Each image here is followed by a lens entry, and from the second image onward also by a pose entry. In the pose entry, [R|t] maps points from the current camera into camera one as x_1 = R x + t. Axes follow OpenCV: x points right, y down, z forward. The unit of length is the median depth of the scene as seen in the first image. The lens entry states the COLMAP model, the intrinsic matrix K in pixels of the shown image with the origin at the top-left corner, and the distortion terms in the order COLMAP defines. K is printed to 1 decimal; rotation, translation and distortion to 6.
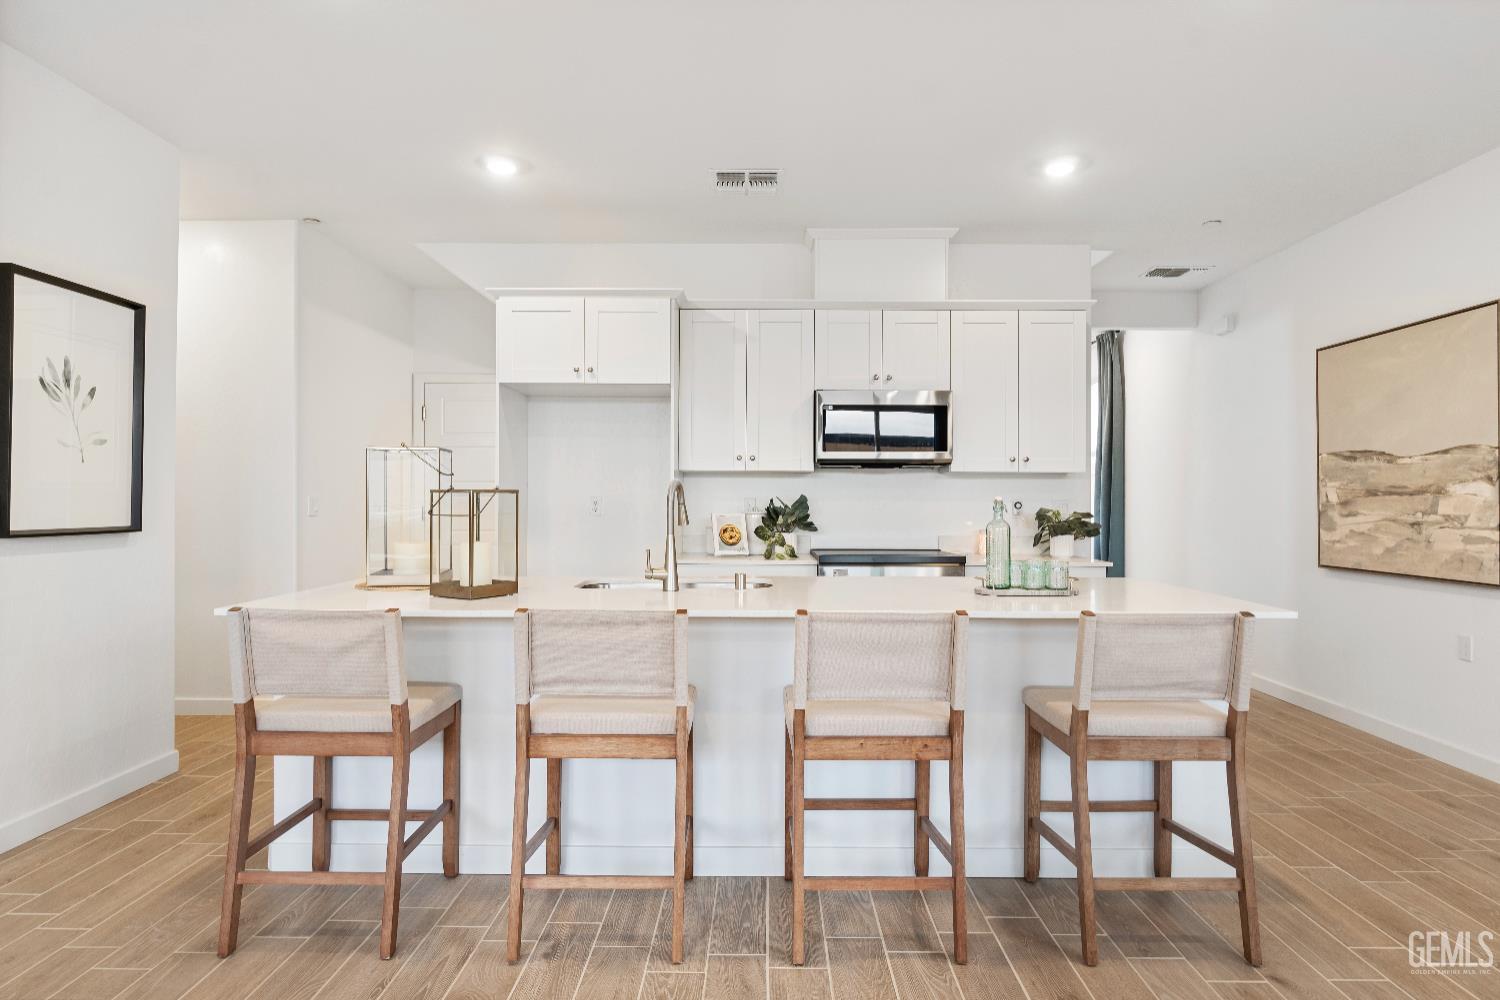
lens RADIAL K [[886.2, 0, 751.4], [0, 886.2, 497.3], [0, 0, 1]] dist [-0.018099, -0.001148]
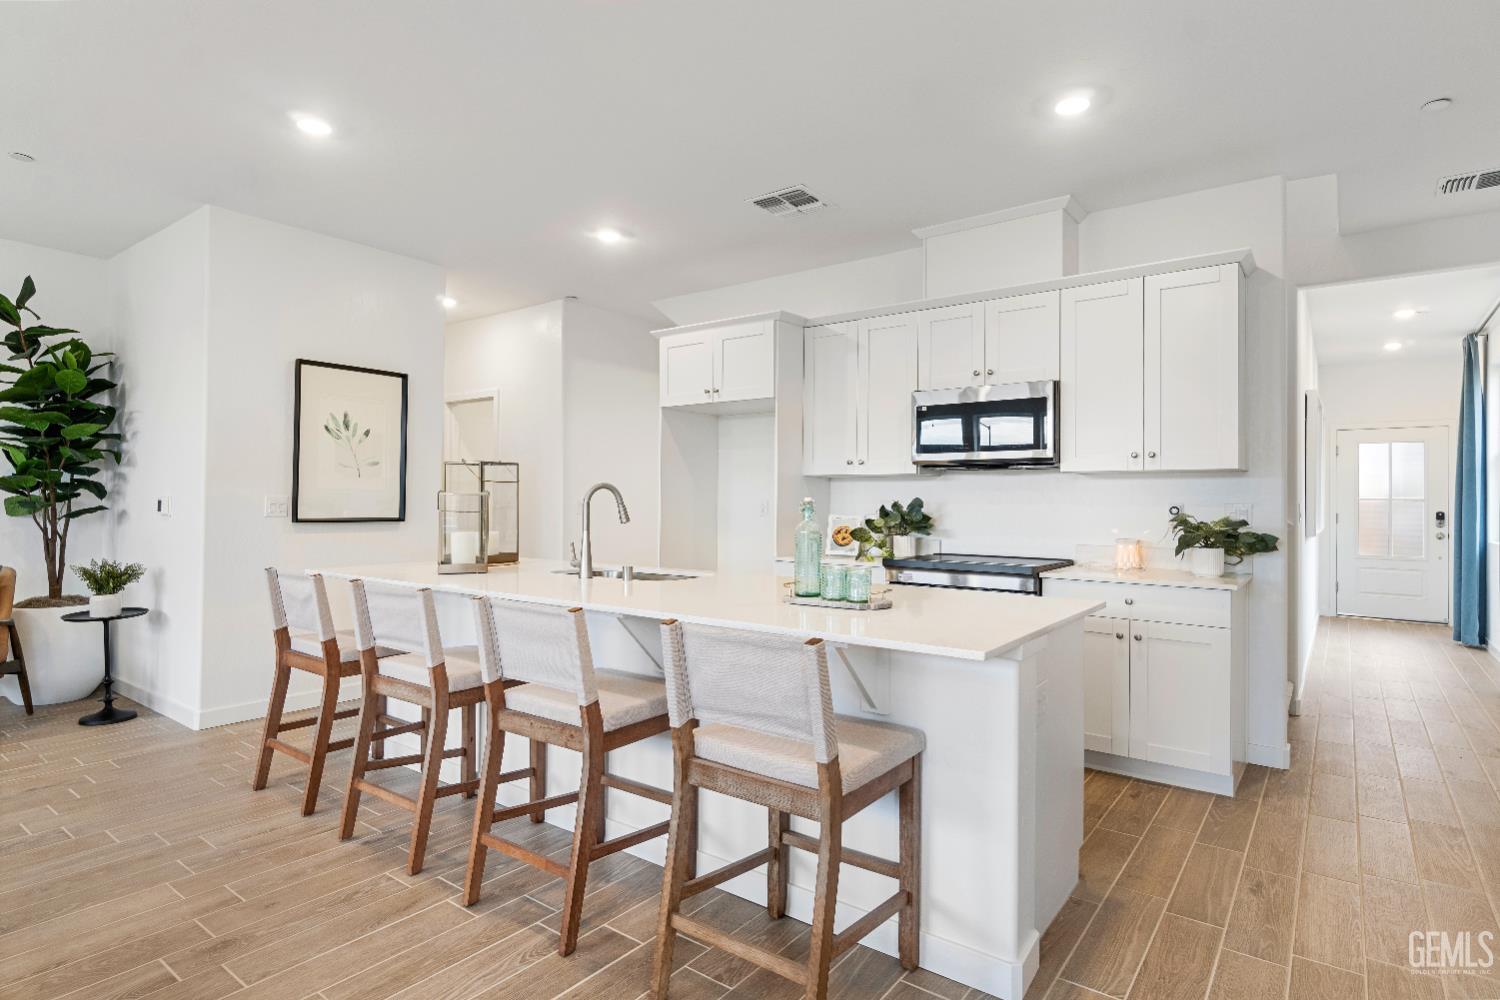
lens RADIAL K [[788.2, 0, 748.5], [0, 788.2, 497.9], [0, 0, 1]] dist [0.001445, 0.000045]
pose [[0.802677, -0.001583, -0.596411, 0.490546], [-0.002568, 0.999978, -0.006111, 0.003471], [0.596408, 0.006436, 0.802656, 0.201872]]
